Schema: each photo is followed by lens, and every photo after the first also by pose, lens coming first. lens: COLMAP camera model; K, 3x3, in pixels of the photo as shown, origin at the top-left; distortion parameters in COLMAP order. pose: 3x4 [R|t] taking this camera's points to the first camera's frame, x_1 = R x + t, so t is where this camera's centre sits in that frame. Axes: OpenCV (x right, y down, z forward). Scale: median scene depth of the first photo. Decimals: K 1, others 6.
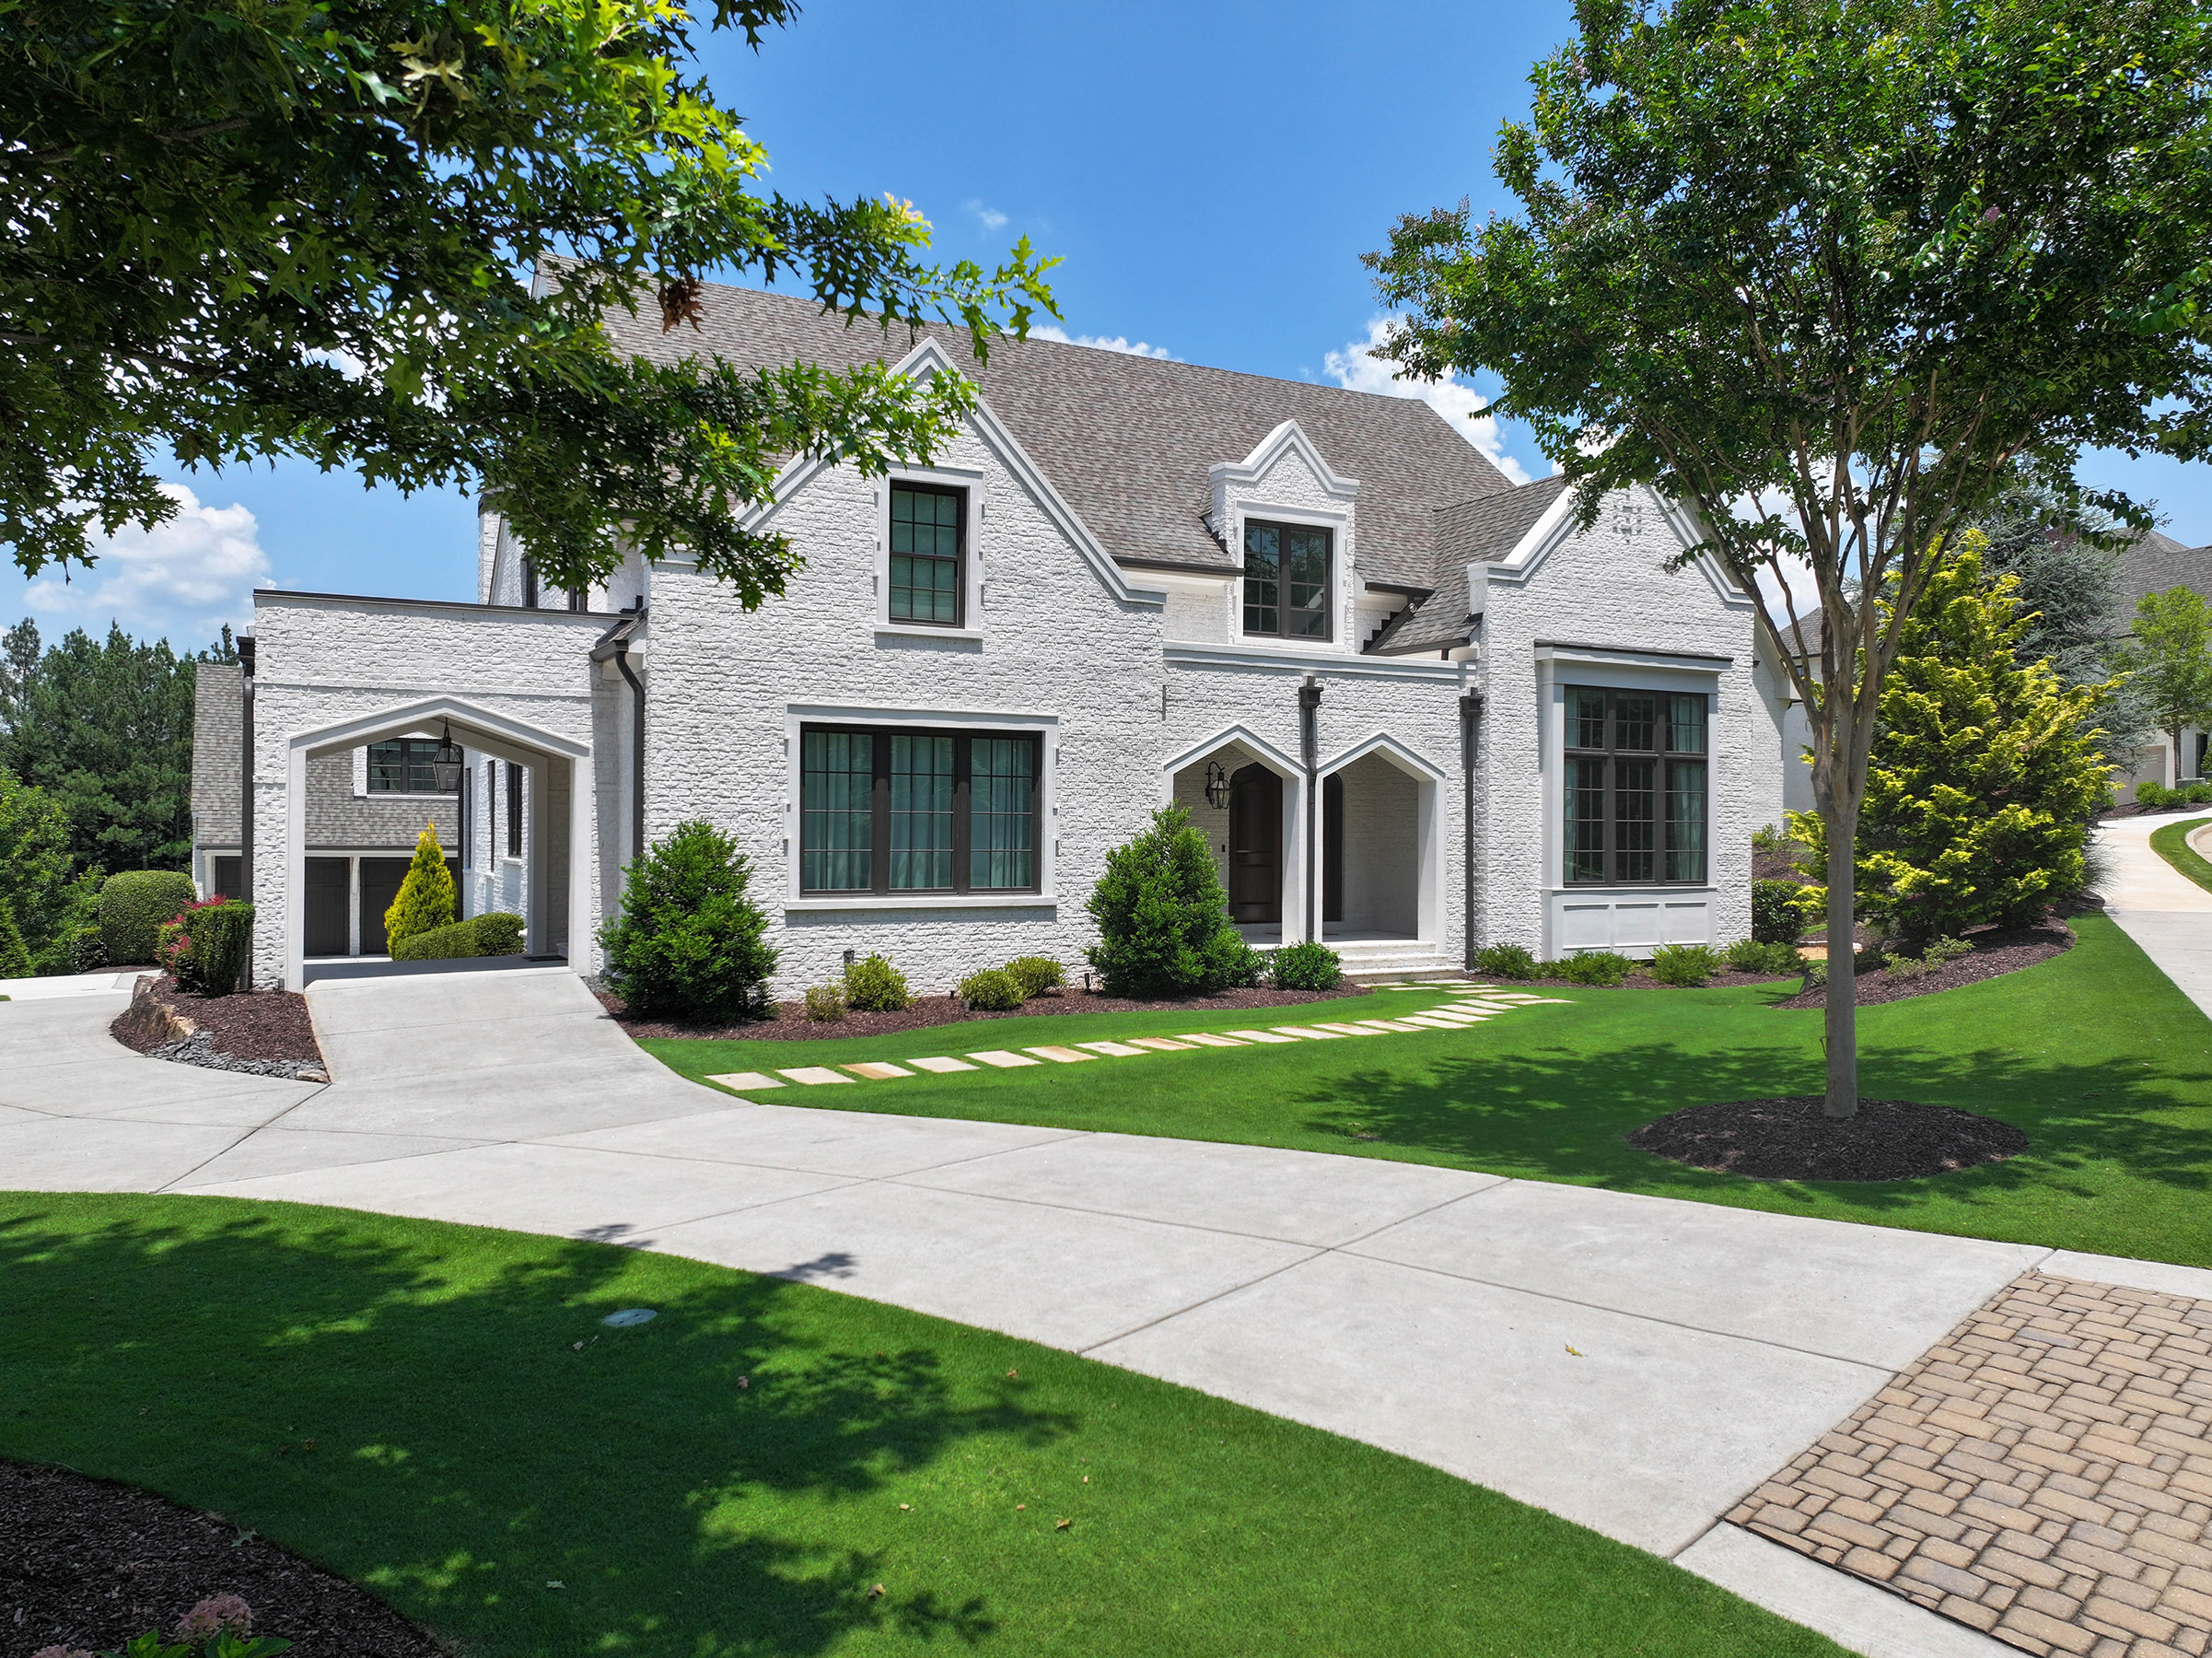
lens RADIAL K [[1559.0, 0, 1106.5], [0, 1559.0, 830.5], [0, 0, 1]] dist [0.009620, -0.007400]
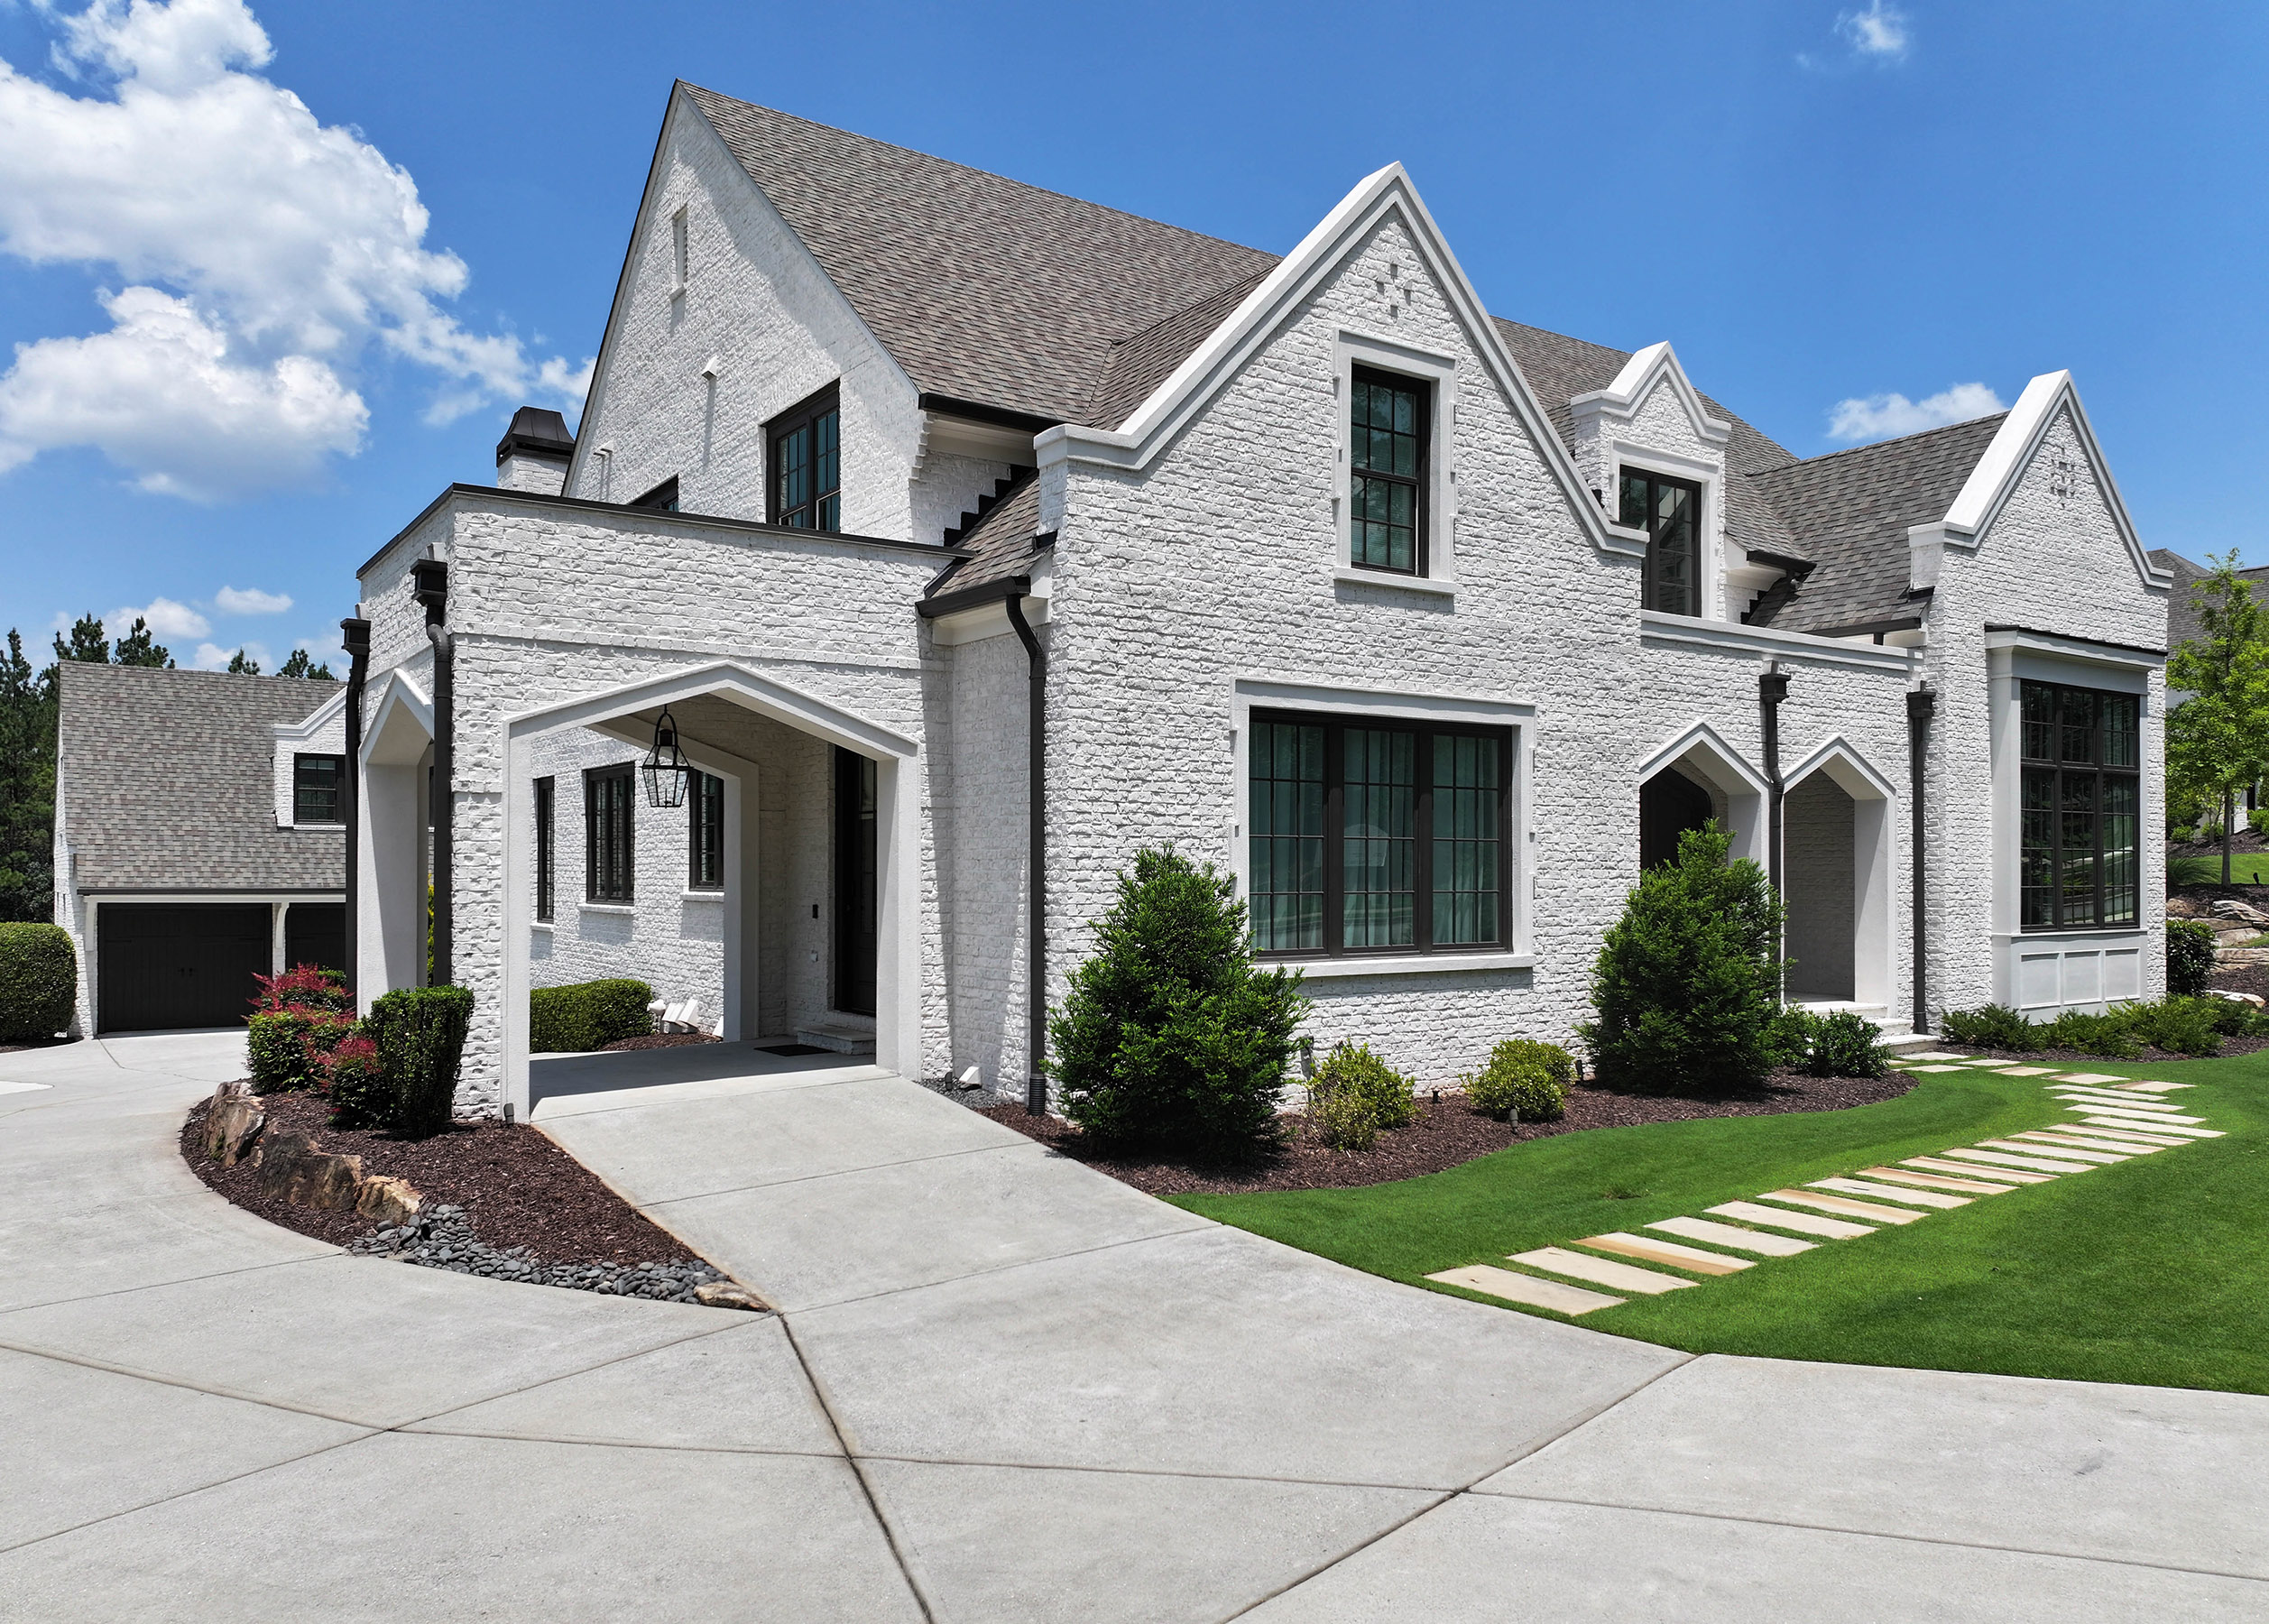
lens RADIAL K [[1604.3, 0, 1143.3], [0, 1604.3, 866.8], [0, 0, 1]] dist [0.006710, -0.004166]
pose [[0.992910, -0.004517, 0.118785, -0.302607], [0.004515, 0.999990, 0.000292, 0.000707], [-0.118785, 0.000246, 0.992920, 0.283569]]
